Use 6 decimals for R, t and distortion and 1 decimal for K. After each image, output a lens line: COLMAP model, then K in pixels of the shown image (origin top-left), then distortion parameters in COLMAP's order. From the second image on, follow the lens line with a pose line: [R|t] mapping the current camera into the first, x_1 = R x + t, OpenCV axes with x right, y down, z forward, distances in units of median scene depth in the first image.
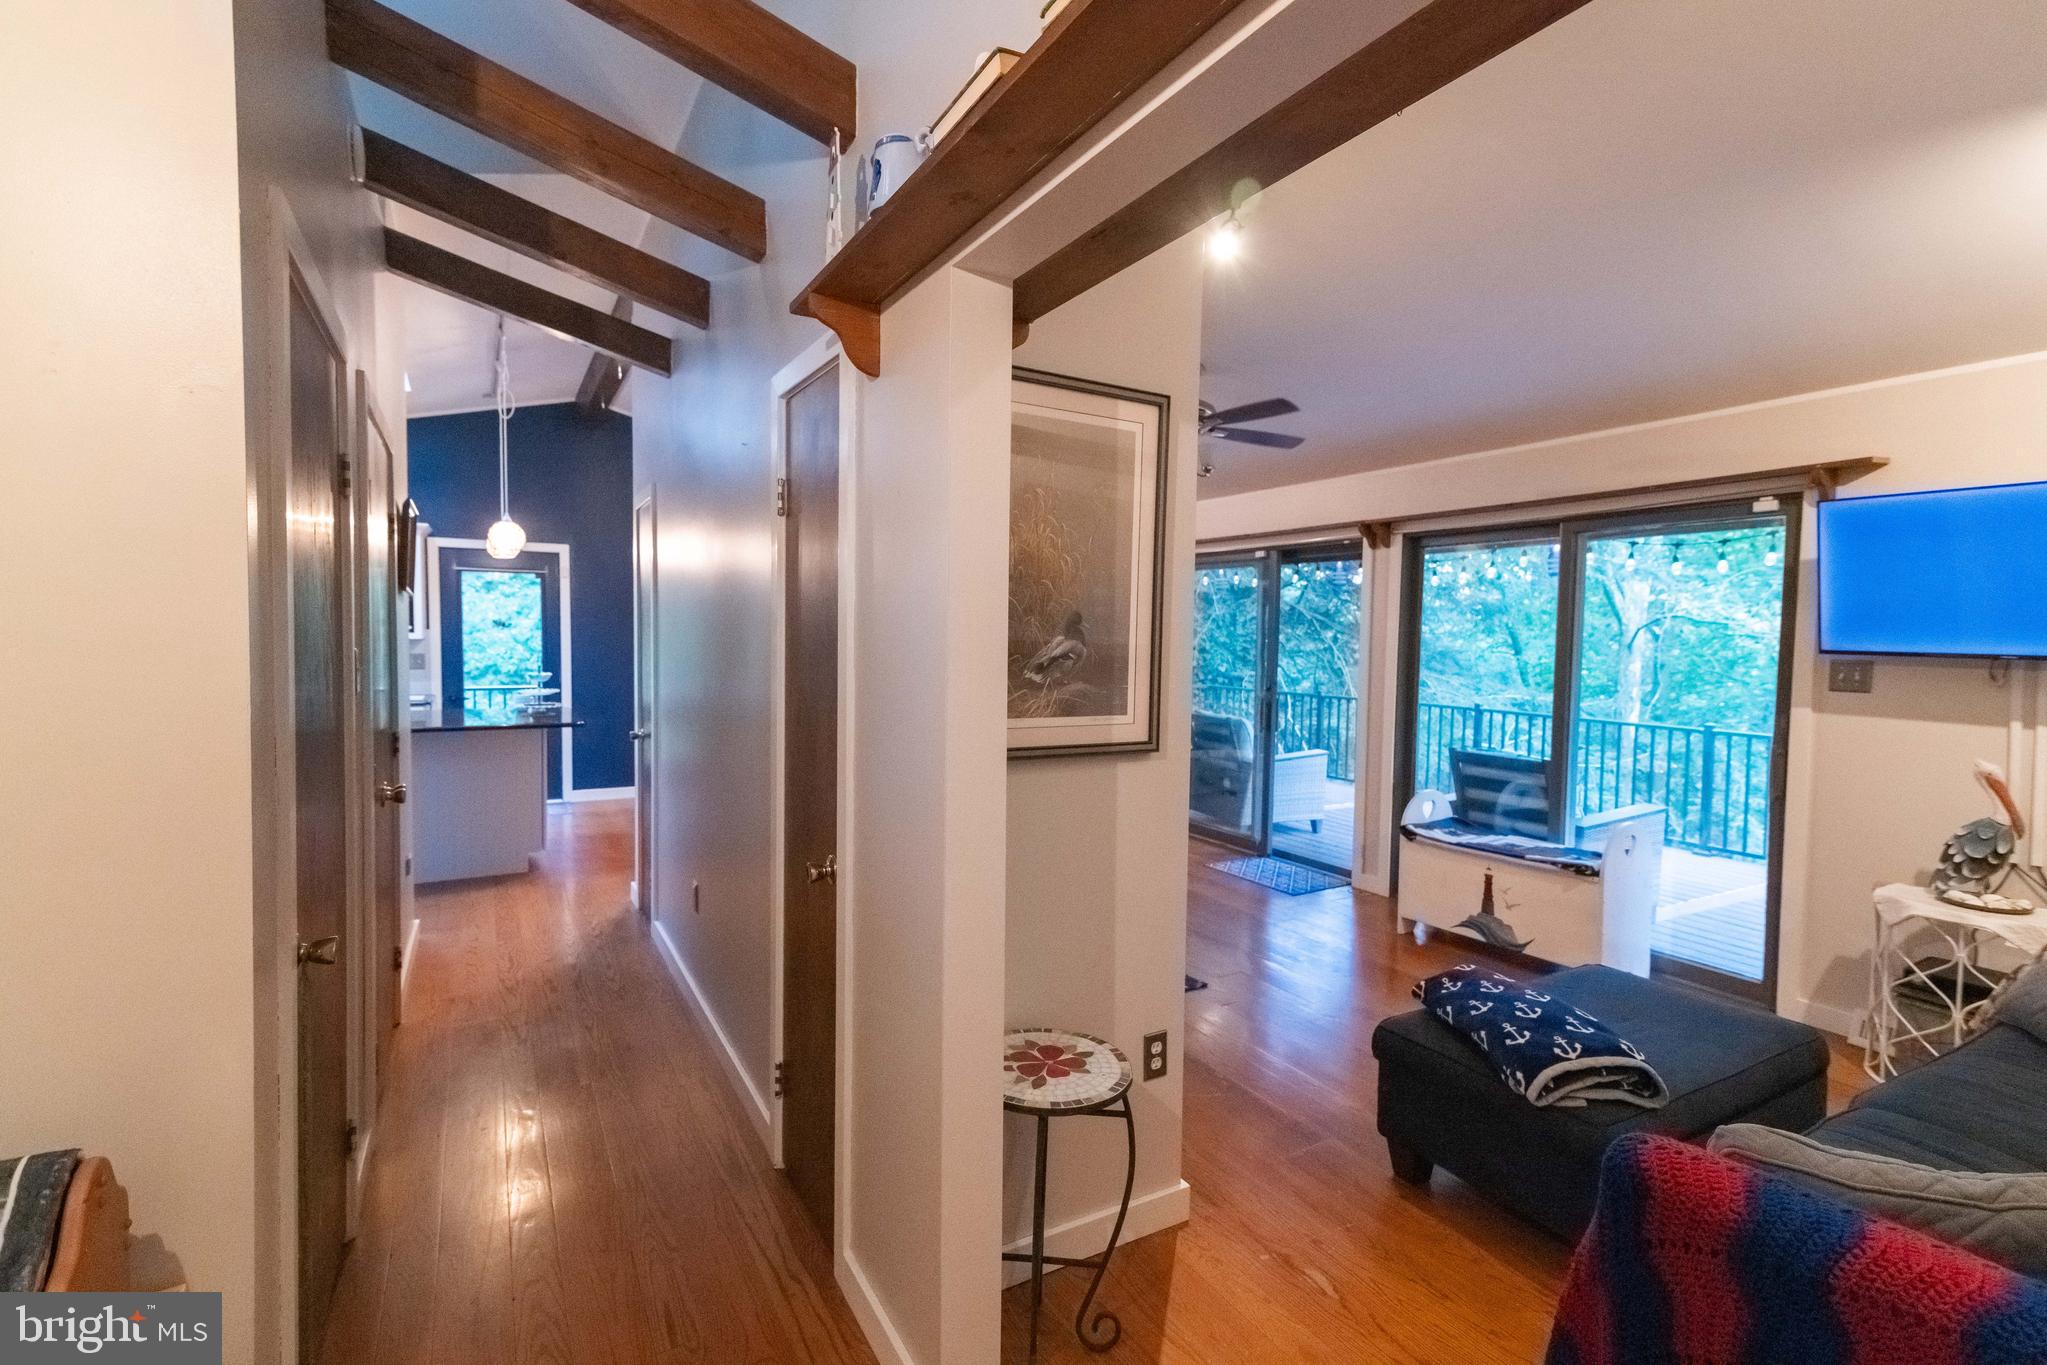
lens RADIAL K [[930.8, 0, 1018.7], [0, 930.8, 680.0], [0, 0, 1]] dist [0.015041, -0.000155]
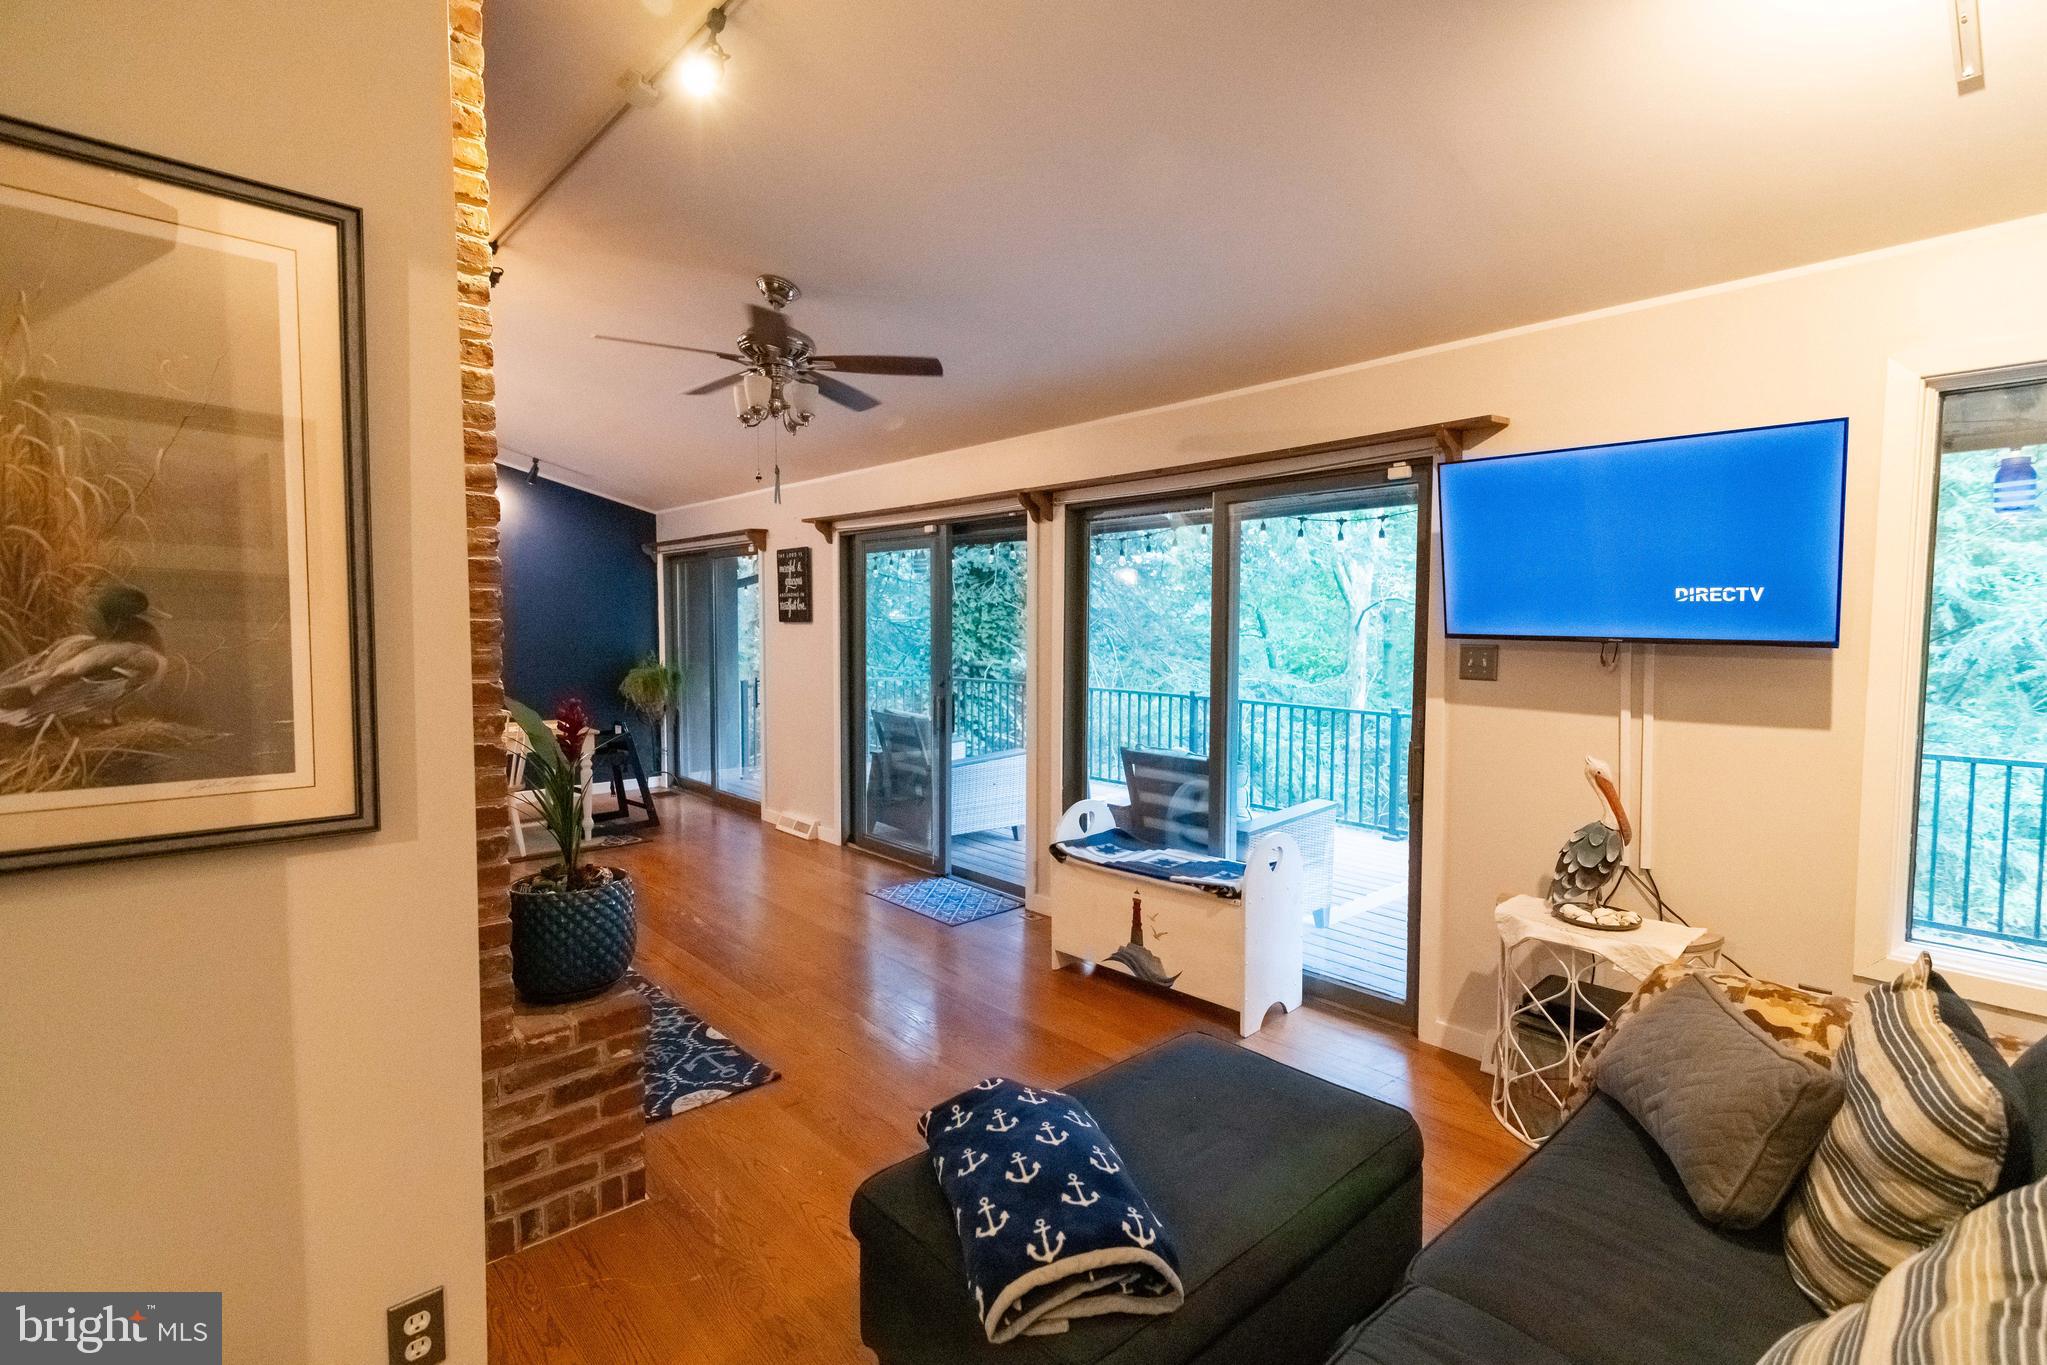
lens RADIAL K [[930.8, 0, 1035.3], [0, 930.8, 678.5], [0, 0, 1]] dist [0.015041, -0.000155]
pose [[0.975722, -0.024666, 0.217619, 0.276430], [0.021952, 0.999648, 0.014880, -0.011406], [-0.217909, -0.009742, 0.975920, 0.222488]]
